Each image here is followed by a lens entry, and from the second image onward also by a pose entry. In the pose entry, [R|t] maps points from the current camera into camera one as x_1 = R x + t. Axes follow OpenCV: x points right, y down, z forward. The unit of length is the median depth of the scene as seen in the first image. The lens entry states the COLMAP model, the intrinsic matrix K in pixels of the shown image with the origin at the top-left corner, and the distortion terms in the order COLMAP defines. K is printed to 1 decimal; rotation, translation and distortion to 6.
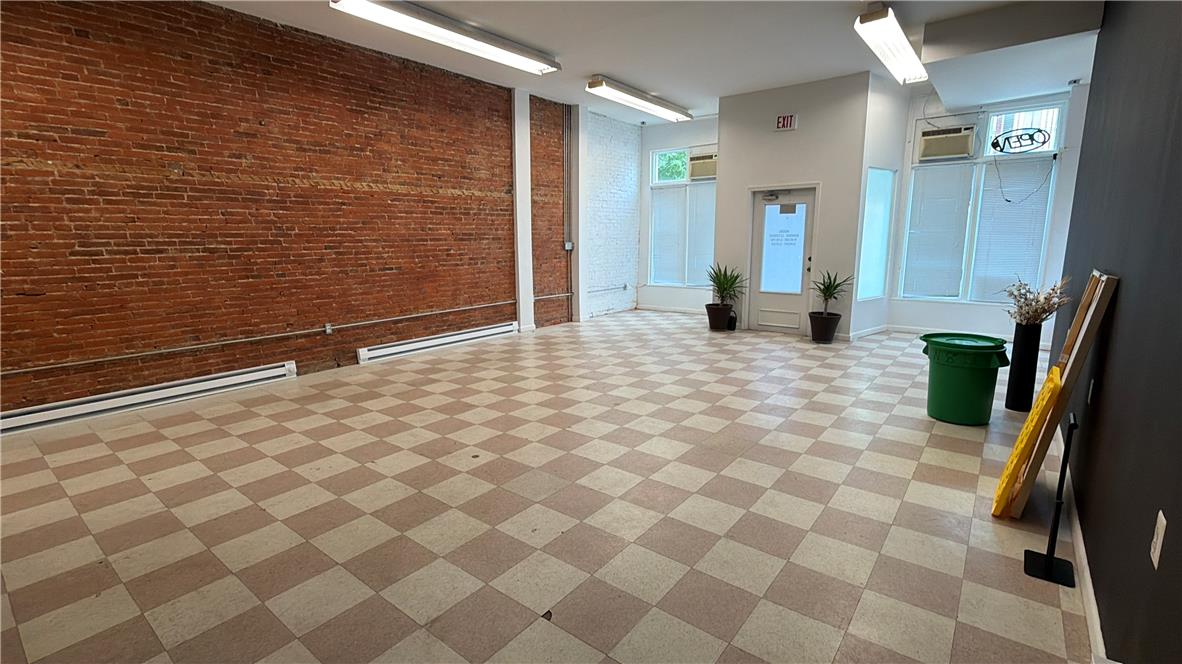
lens RADIAL K [[525.0, 0, 591.0], [0, 525.0, 332.0], [0, 0, 1]] dist [-0.001023, 0.000132]
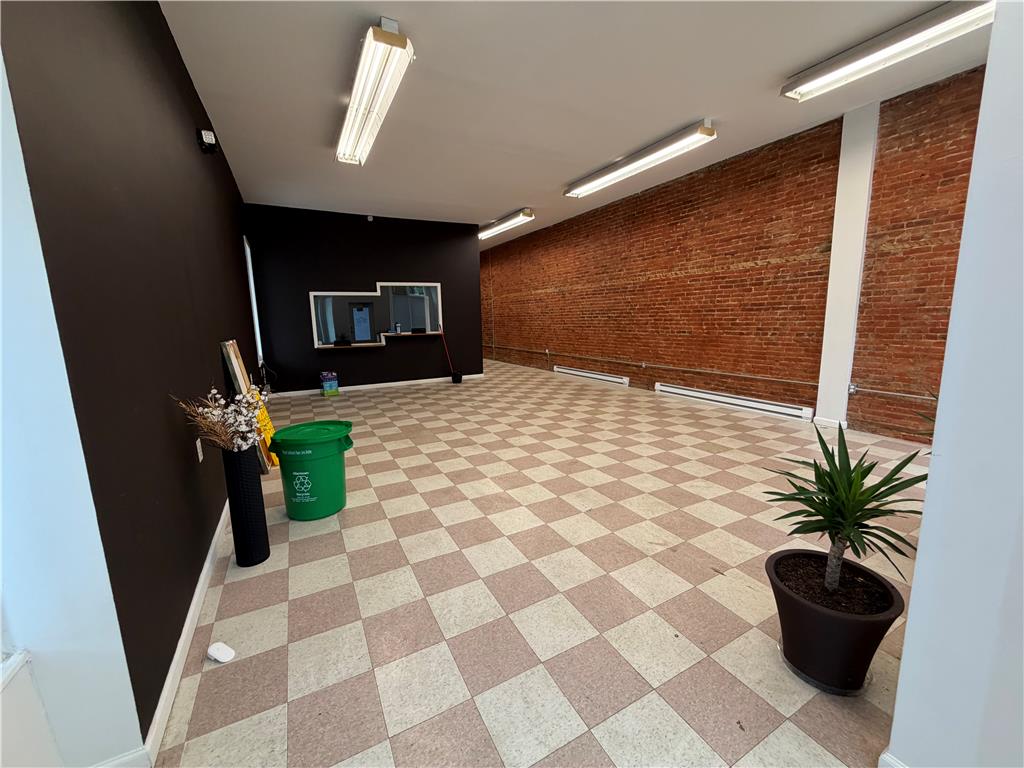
lens RADIAL K [[413.7, 0, 512.0], [0, 413.7, 384.0], [0, 0, 1]] dist [0.000382, -0.000030]
pose [[-0.403238, 0.167521, -0.899631, 0.738121], [-0.135670, 0.961292, 0.239814, -0.176316], [0.904982, 0.218755, -0.364902, 0.953632]]
